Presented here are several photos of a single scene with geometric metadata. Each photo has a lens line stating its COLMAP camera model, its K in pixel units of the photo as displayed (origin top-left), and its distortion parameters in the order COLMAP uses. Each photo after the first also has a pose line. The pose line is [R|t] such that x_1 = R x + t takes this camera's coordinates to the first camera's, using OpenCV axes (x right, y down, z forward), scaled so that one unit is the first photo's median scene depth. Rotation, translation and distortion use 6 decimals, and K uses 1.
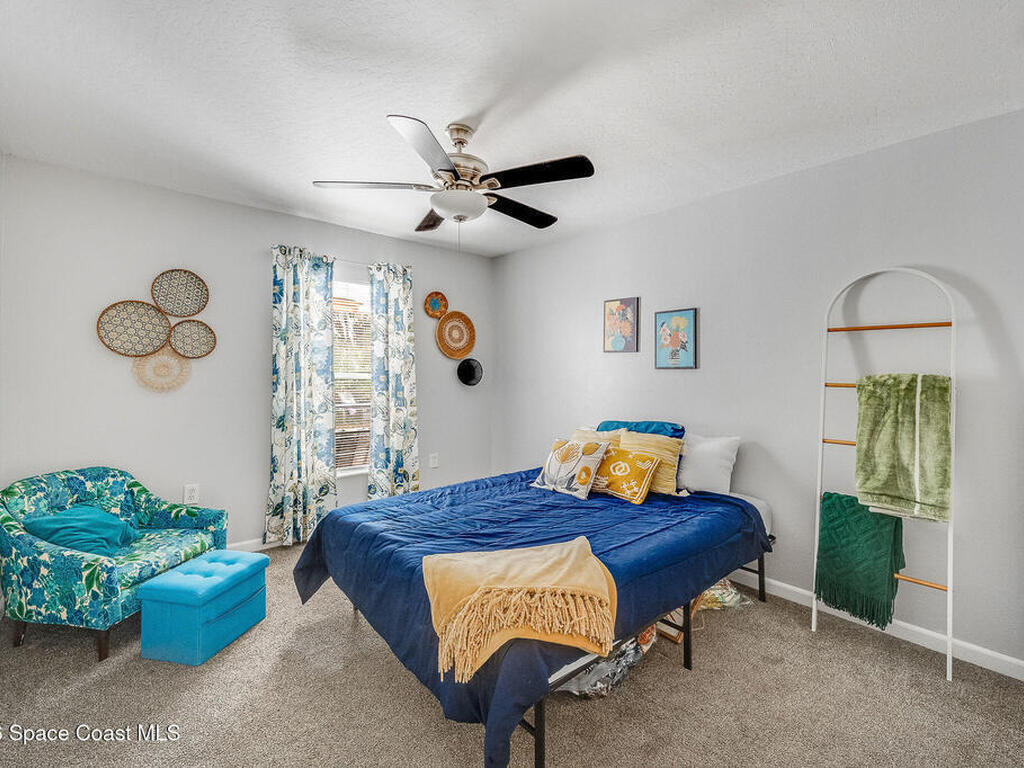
lens RADIAL K [[464.4, 0, 512.7], [0, 464.4, 379.4], [0, 0, 1]] dist [0.002685, 0.000064]
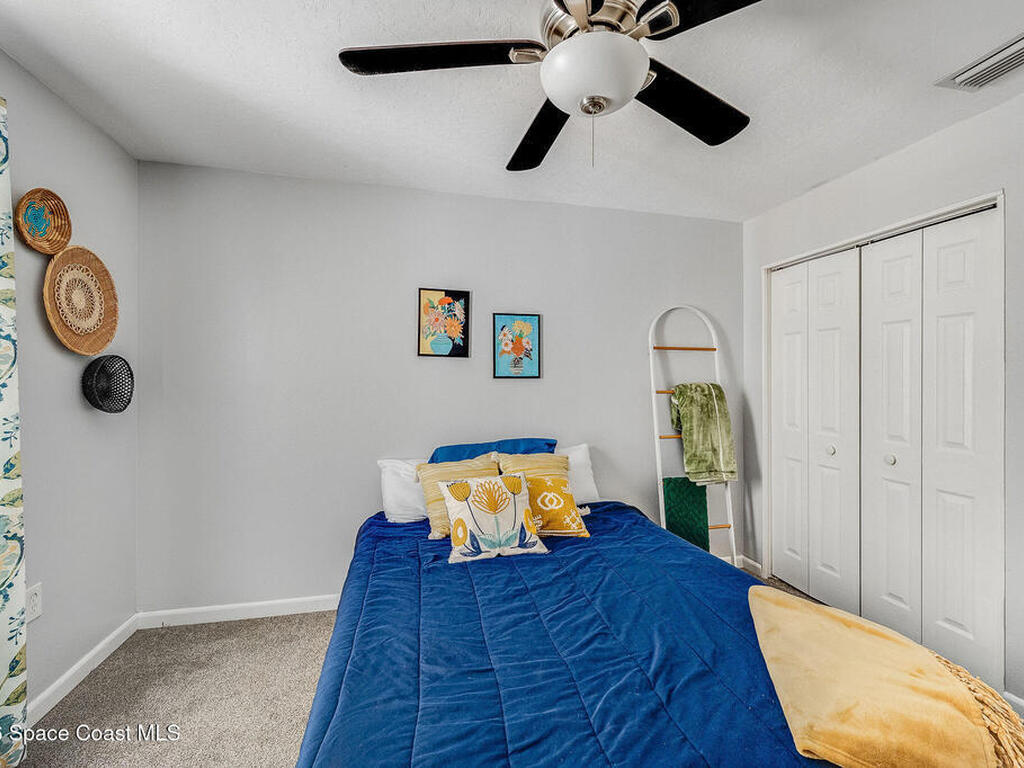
lens RADIAL K [[460.0, 0, 513.8], [0, 460.0, 381.6], [0, 0, 1]] dist [0.000323, 0.000249]
pose [[0.459631, -0.008042, 0.888074, -0.453892], [0.014587, 0.999892, 0.001505, -0.017908], [-0.887990, 0.012263, 0.459698, 0.598257]]
